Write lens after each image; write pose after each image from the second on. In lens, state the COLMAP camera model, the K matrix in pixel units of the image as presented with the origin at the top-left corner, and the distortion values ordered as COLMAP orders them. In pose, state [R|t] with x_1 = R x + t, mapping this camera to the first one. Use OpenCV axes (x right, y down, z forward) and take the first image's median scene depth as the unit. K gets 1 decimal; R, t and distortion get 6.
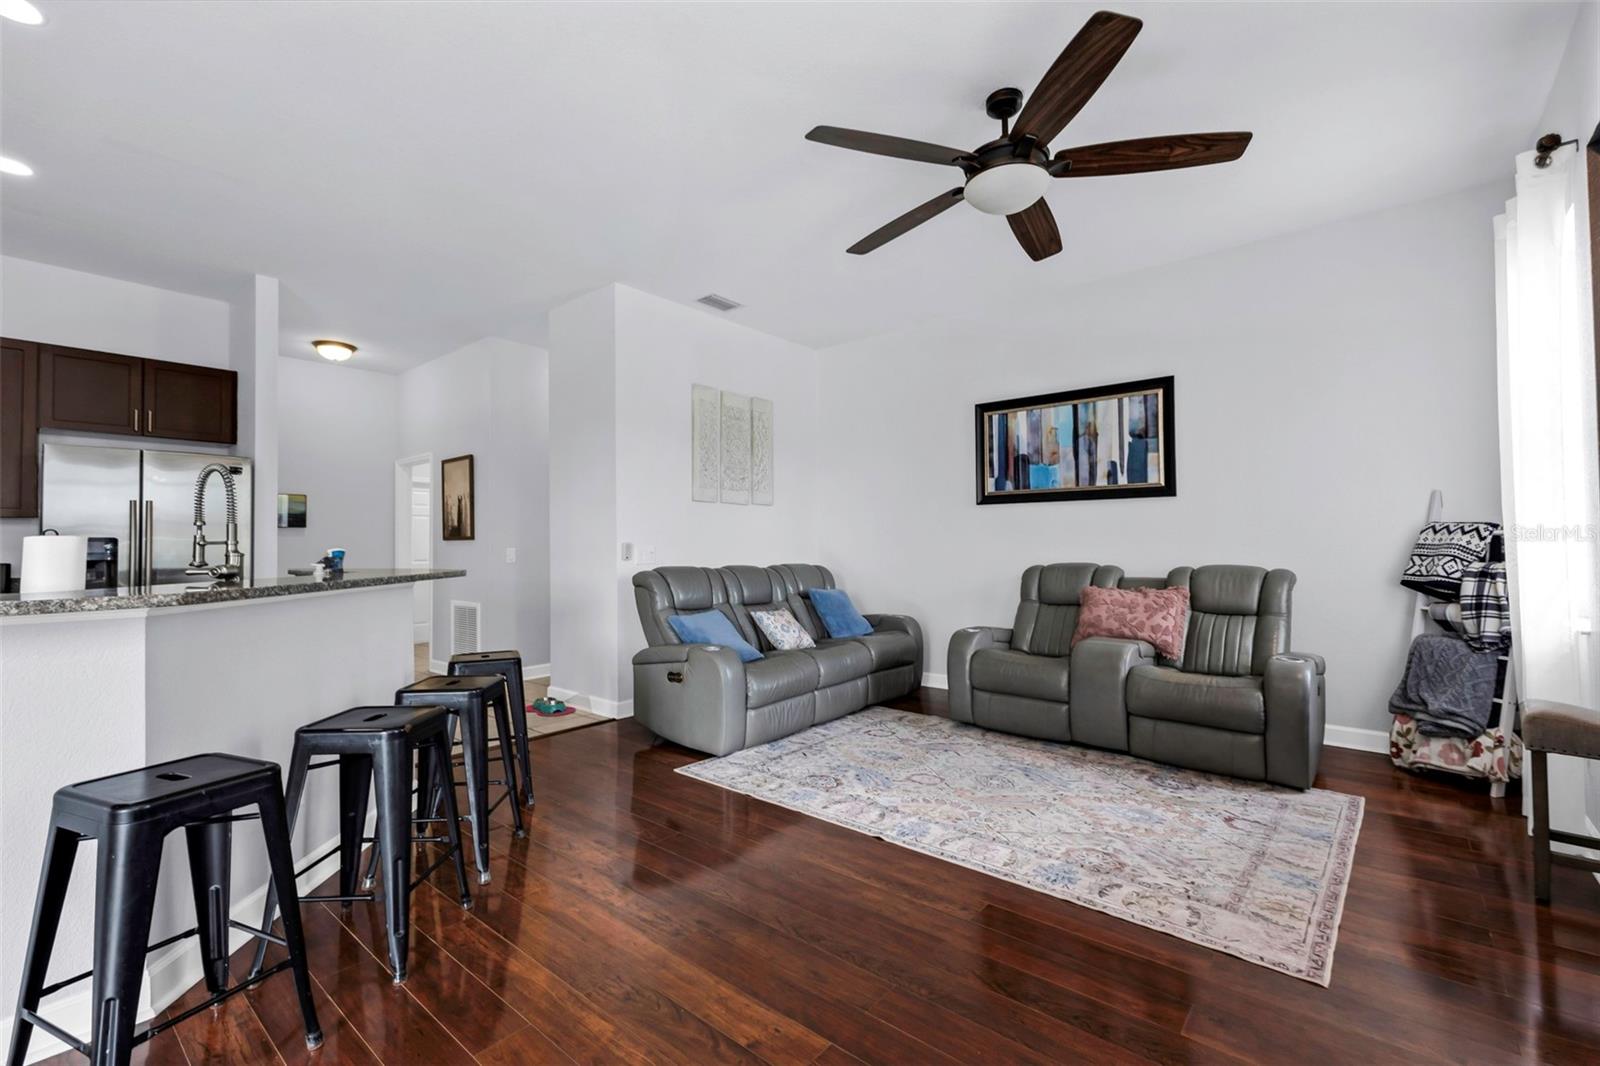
lens RADIAL K [[681.9, 0, 805.1], [0, 681.9, 530.8], [0, 0, 1]] dist [0.007016, 0.000372]
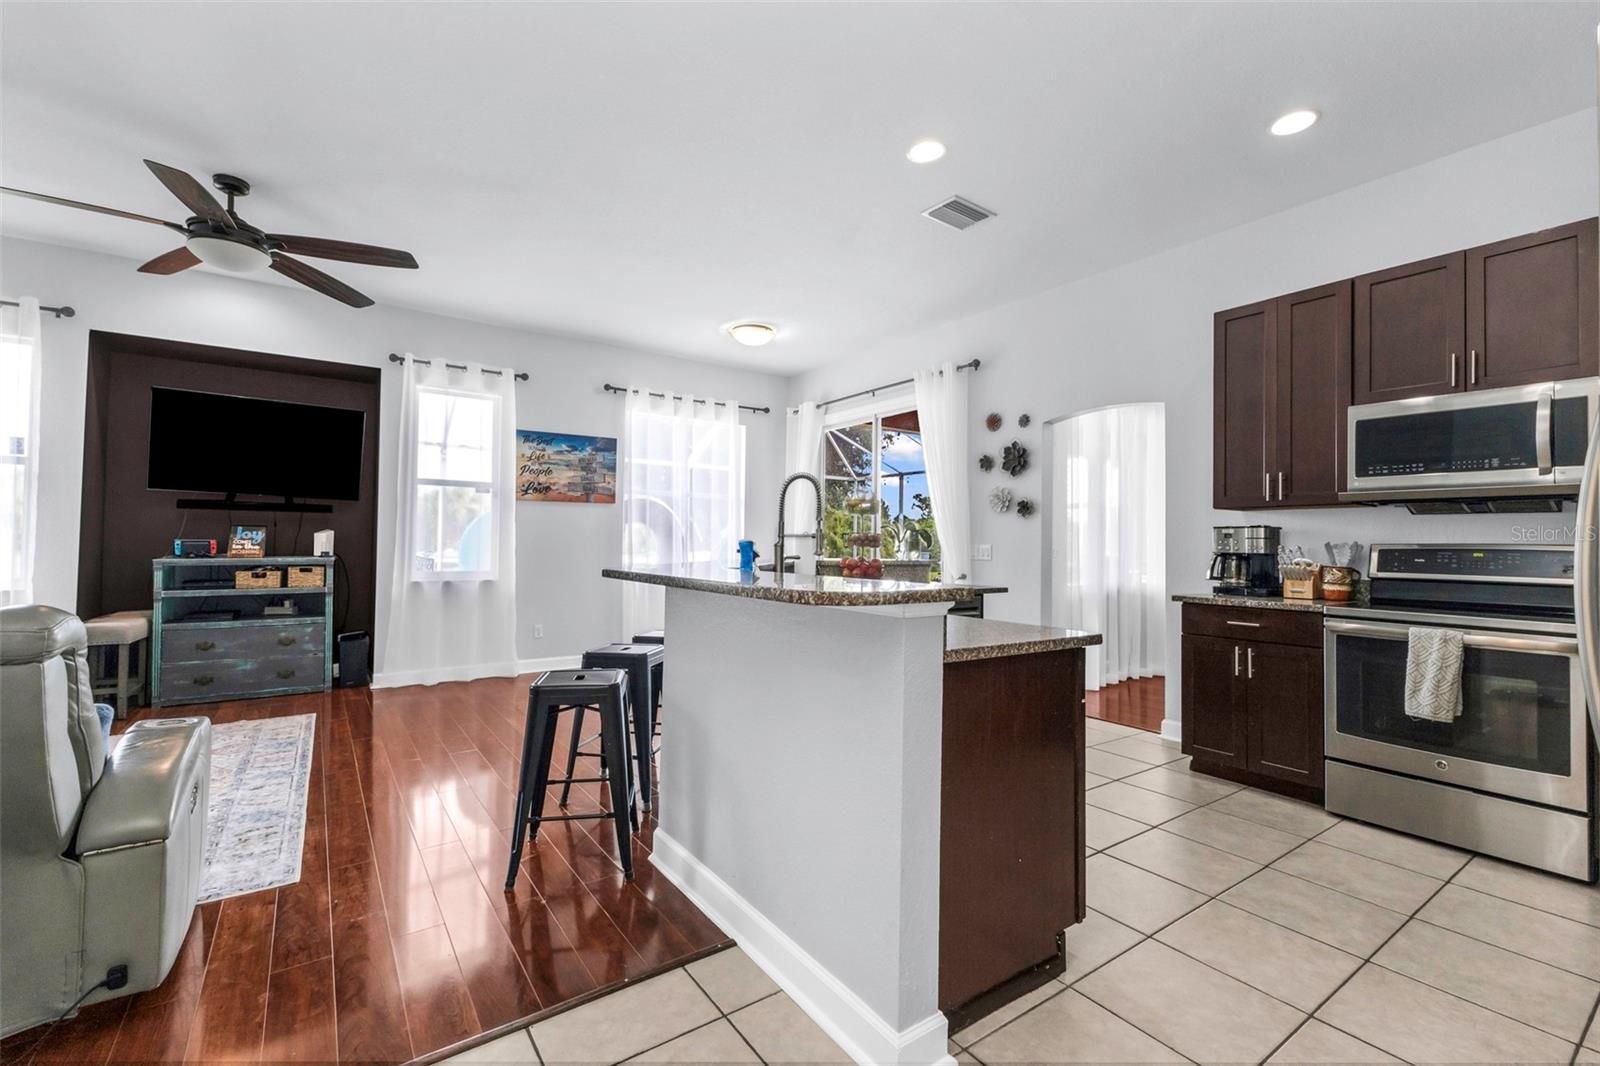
lens RADIAL K [[697.7, 0, 815.3], [0, 697.7, 528.3], [0, 0, 1]] dist [0.002415, 0.000446]
pose [[-0.969338, 0.003774, 0.245701, -0.735231], [-0.007574, 0.998948, -0.045225, 0.035924], [-0.245613, -0.045699, -0.968290, 1.354860]]
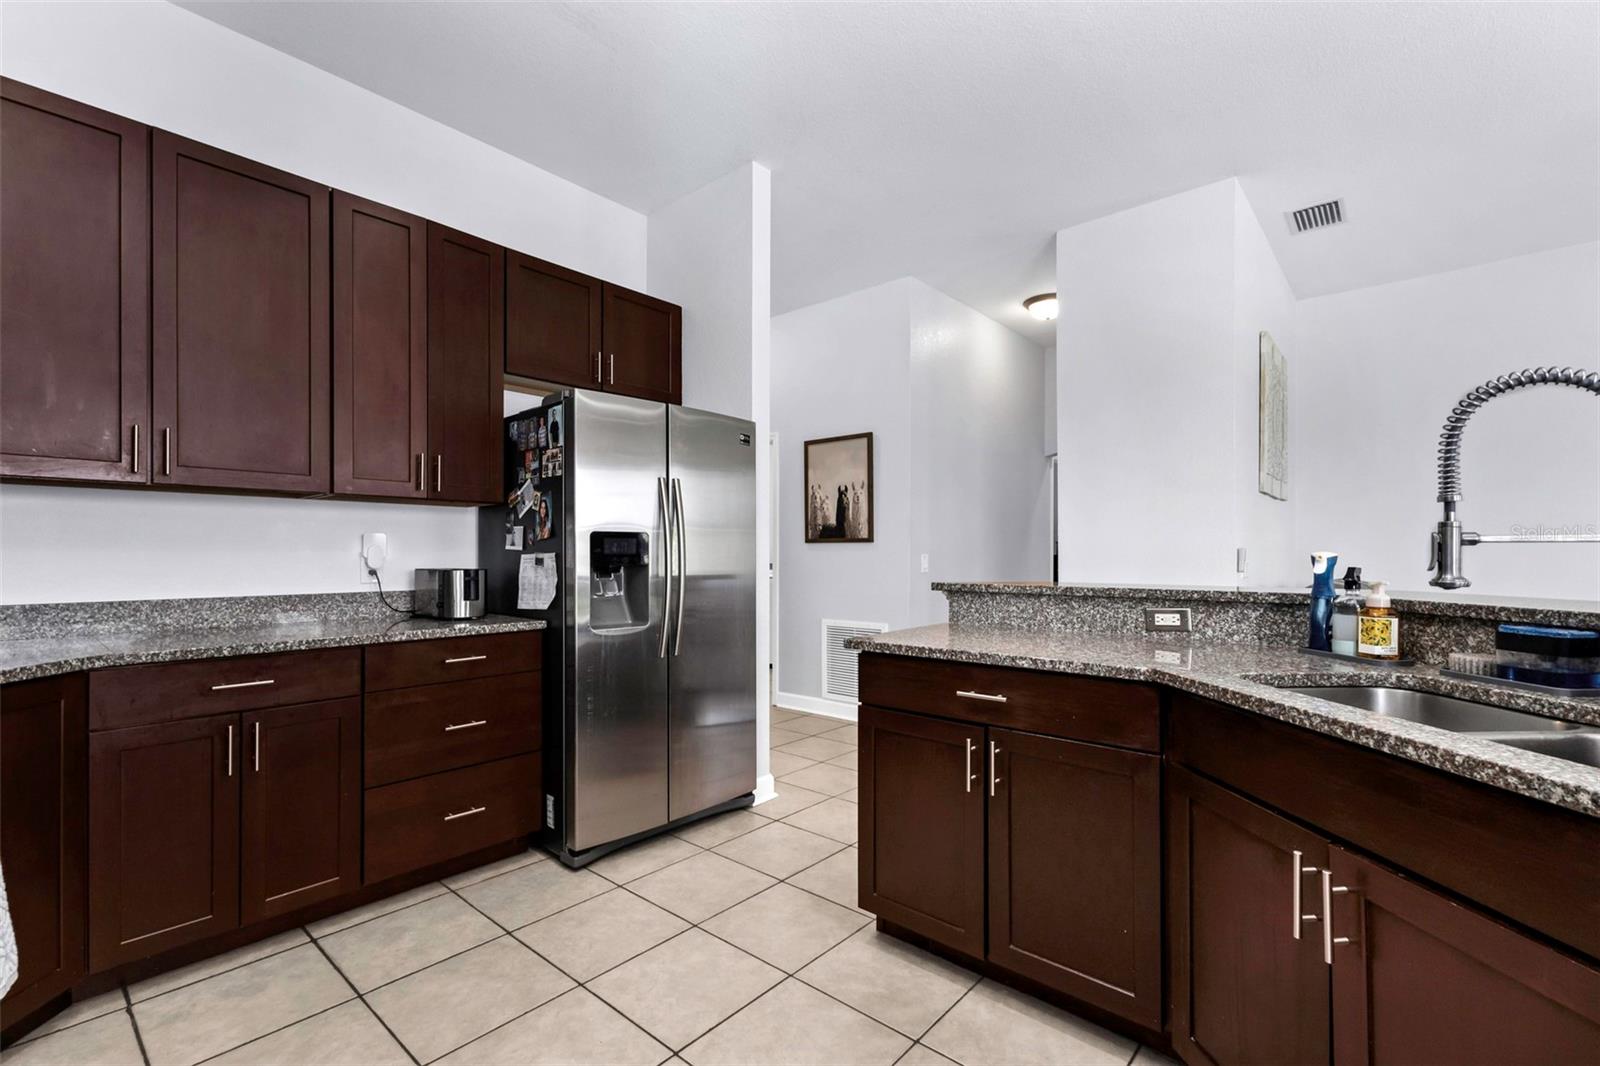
lens RADIAL K [[705.0, 0, 788.6], [0, 705.0, 556.9], [0, 0, 1]] dist [0.010556, 0.000163]
pose [[0.999371, 0.010651, -0.033823, -0.824457], [-0.009738, 0.999587, 0.027031, 0.012693], [0.034097, -0.026685, 0.999062, 0.297745]]
